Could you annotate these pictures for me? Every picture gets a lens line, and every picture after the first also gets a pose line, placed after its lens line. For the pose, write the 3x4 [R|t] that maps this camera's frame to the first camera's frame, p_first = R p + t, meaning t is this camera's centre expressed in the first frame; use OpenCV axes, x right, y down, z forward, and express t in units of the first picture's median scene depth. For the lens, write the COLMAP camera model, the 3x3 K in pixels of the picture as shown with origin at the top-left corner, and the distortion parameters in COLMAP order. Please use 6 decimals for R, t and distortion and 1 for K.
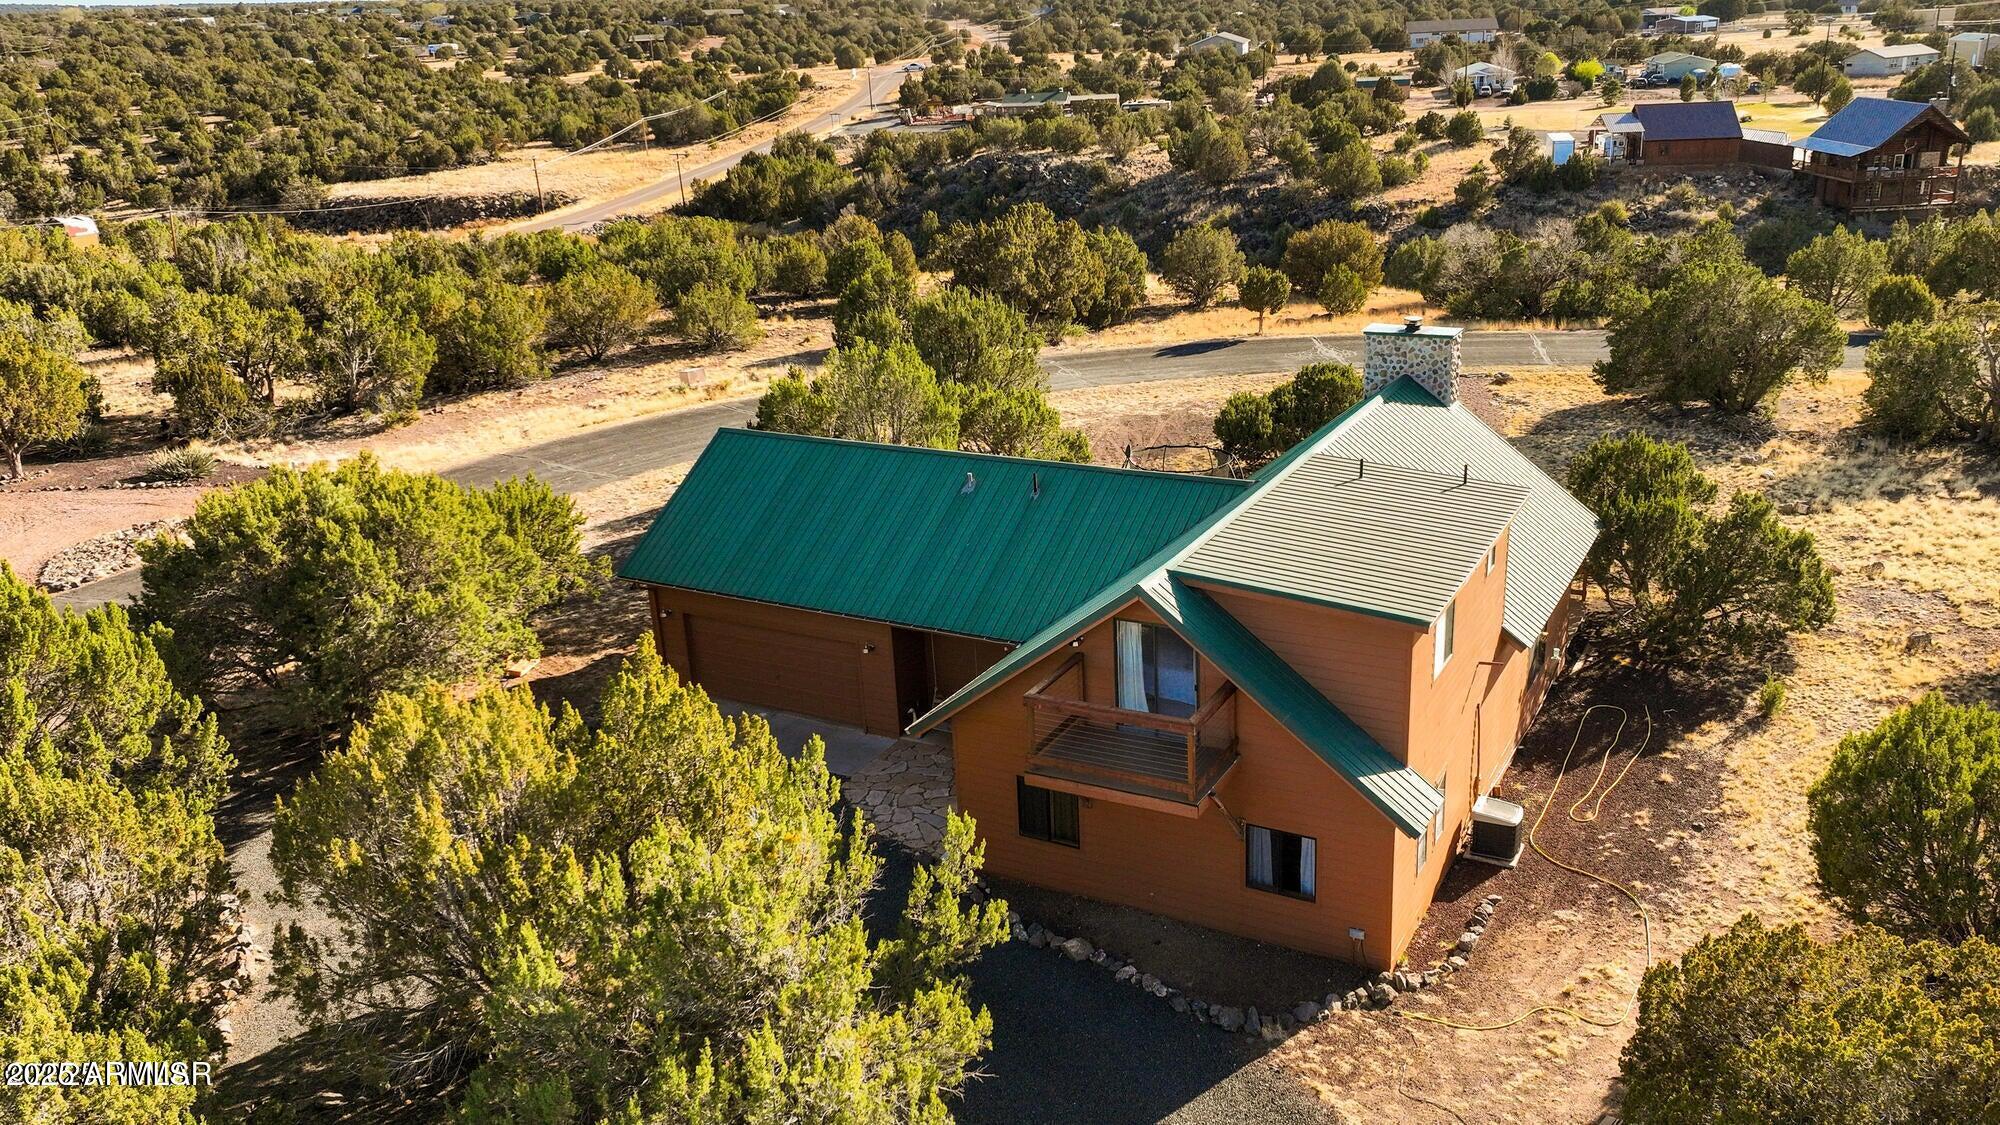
lens RADIAL K [[1548.7, 0, 1000.0], [0, 1548.7, 562.5], [0, 0, 1]] dist [0.006674, 0.001391]
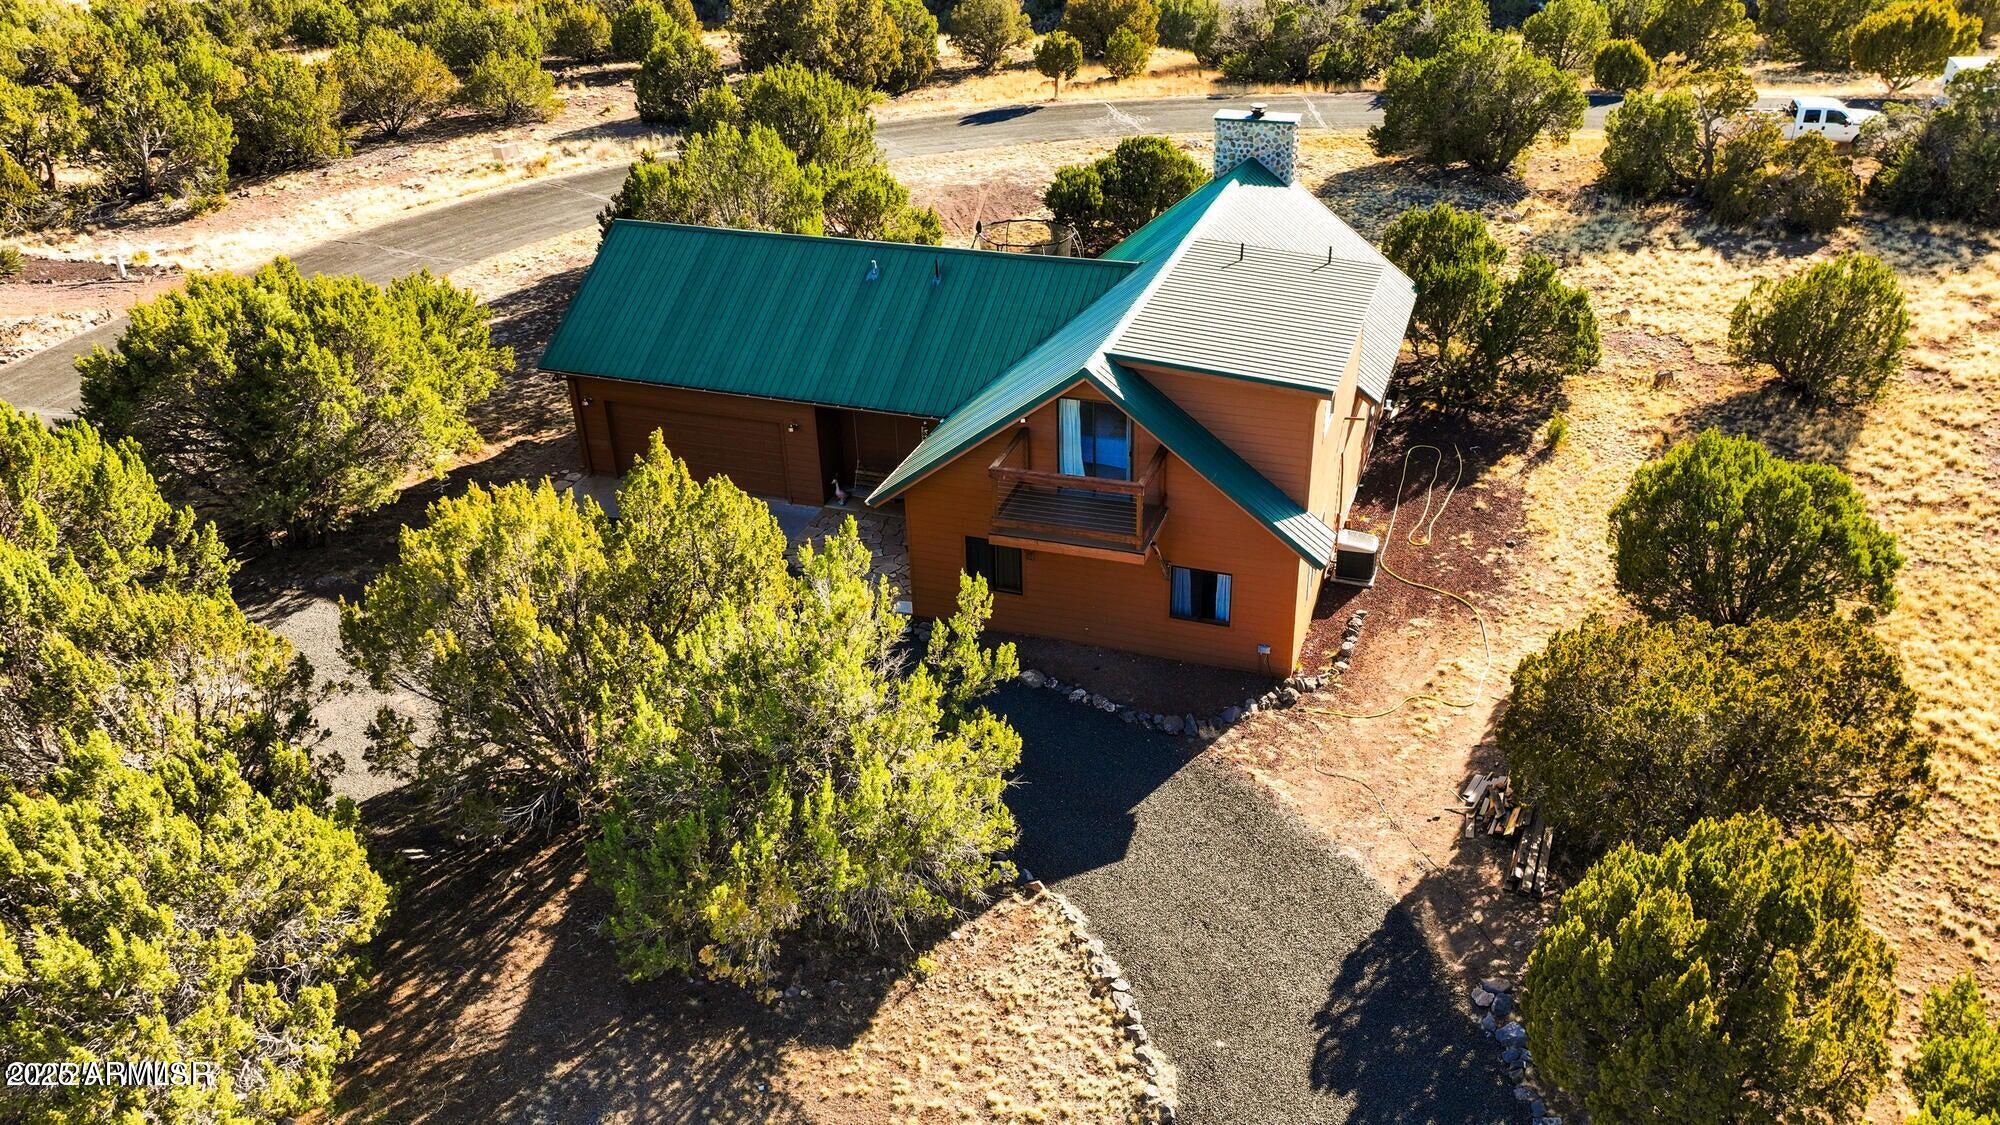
lens RADIAL K [[1481.4, 0, 1000.0], [0, 1481.4, 562.5], [0, 0, 1]] dist [0.006978, -0.002816]
pose [[0.986306, -0.061154, 0.153169, -0.099872], [0.034890, 0.985062, 0.168629, -0.020550], [-0.161193, -0.160976, 0.973706, -0.057938]]
